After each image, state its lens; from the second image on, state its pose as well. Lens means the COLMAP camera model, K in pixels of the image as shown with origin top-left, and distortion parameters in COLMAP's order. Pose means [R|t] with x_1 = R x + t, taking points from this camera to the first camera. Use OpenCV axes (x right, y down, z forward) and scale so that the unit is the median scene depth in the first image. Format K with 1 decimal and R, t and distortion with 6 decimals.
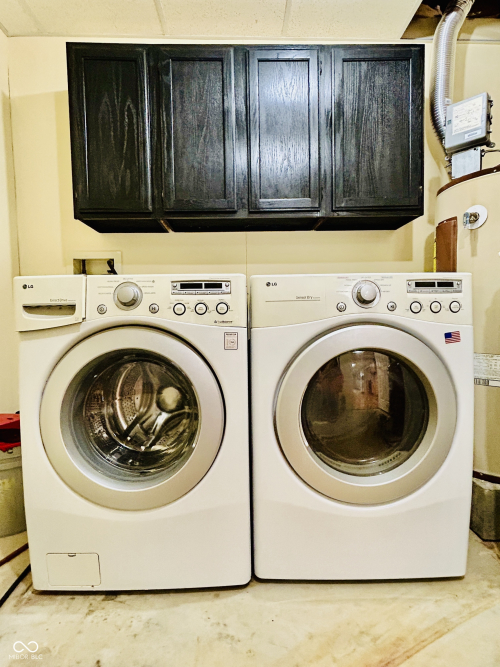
lens RADIAL K [[363.5, 0, 248.6], [0, 363.5, 334.3], [0, 0, 1]] dist [-0.001004, -0.000282]
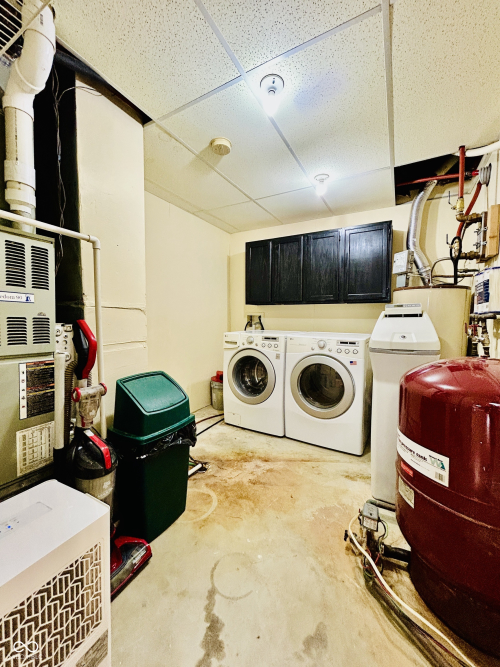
lens RADIAL K [[268.7, 0, 250.3], [0, 268.7, 330.8], [0, 0, 1]] dist [0.000726, -0.000544]
pose [[0.858999, 0.048105, -0.509713, 0.916319], [-0.046391, 0.998794, 0.016082, -0.228612], [0.509872, 0.009832, 0.860194, -1.126570]]
